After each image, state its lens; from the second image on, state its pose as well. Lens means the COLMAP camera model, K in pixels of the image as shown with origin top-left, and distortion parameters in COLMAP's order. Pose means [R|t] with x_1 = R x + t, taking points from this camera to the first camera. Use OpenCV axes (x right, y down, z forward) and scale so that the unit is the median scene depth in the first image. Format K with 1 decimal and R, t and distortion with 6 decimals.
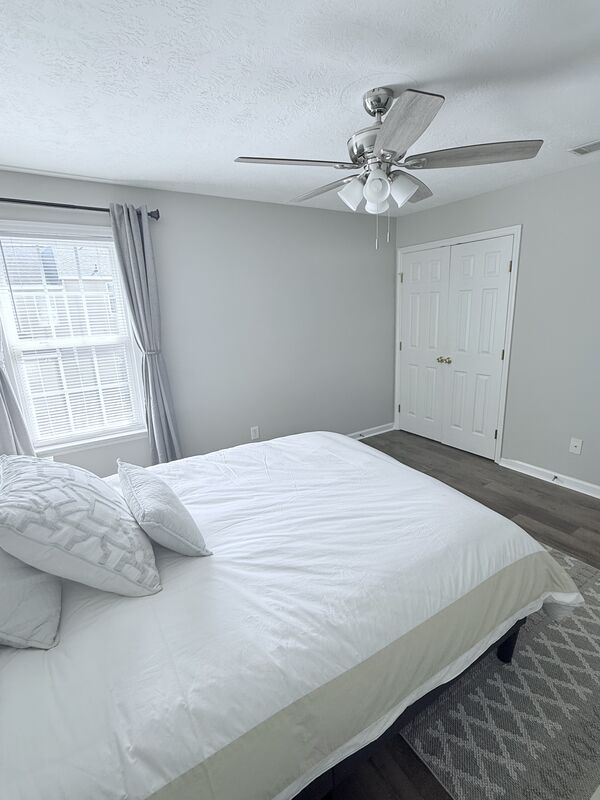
lens RADIAL K [[381.9, 0, 301.9], [0, 381.9, 394.5], [0, 0, 1]] dist [-0.003469, 0.002028]
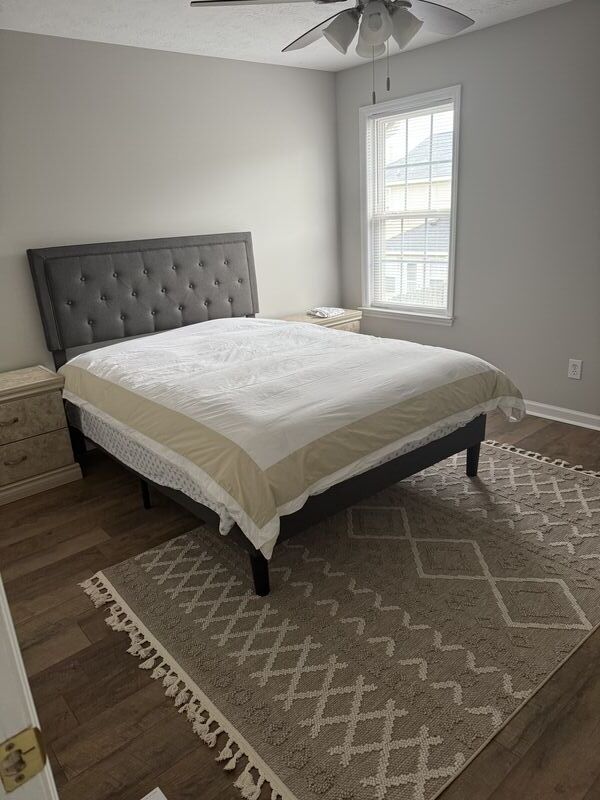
lens RADIAL K [[566.5, 0, 296.5], [0, 566.5, 394.7], [0, 0, 1]] dist [0.059740, -0.071417]
pose [[0.135839, 0.336035, -0.932002, 1.613230], [-0.176329, 0.933903, 0.311021, -0.173718], [0.974913, 0.122091, 0.186113, 0.763302]]
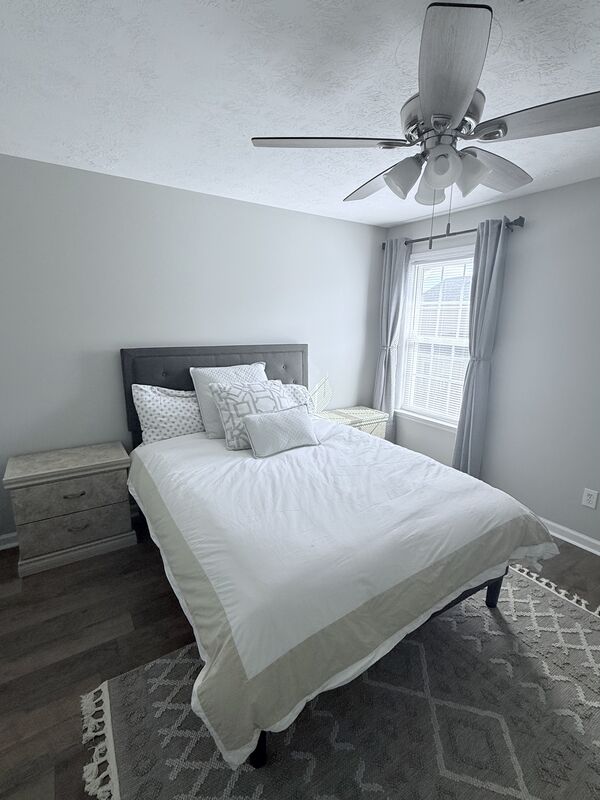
lens RADIAL K [[381.9, 0, 301.5], [0, 381.9, 399.2], [0, 0, 1]] dist [-0.003469, 0.002028]
pose [[0.007434, 0.245852, -0.969279, 1.108286], [-0.248072, 0.939458, 0.236386, -0.231785], [0.968713, 0.238693, 0.067973, 0.841687]]
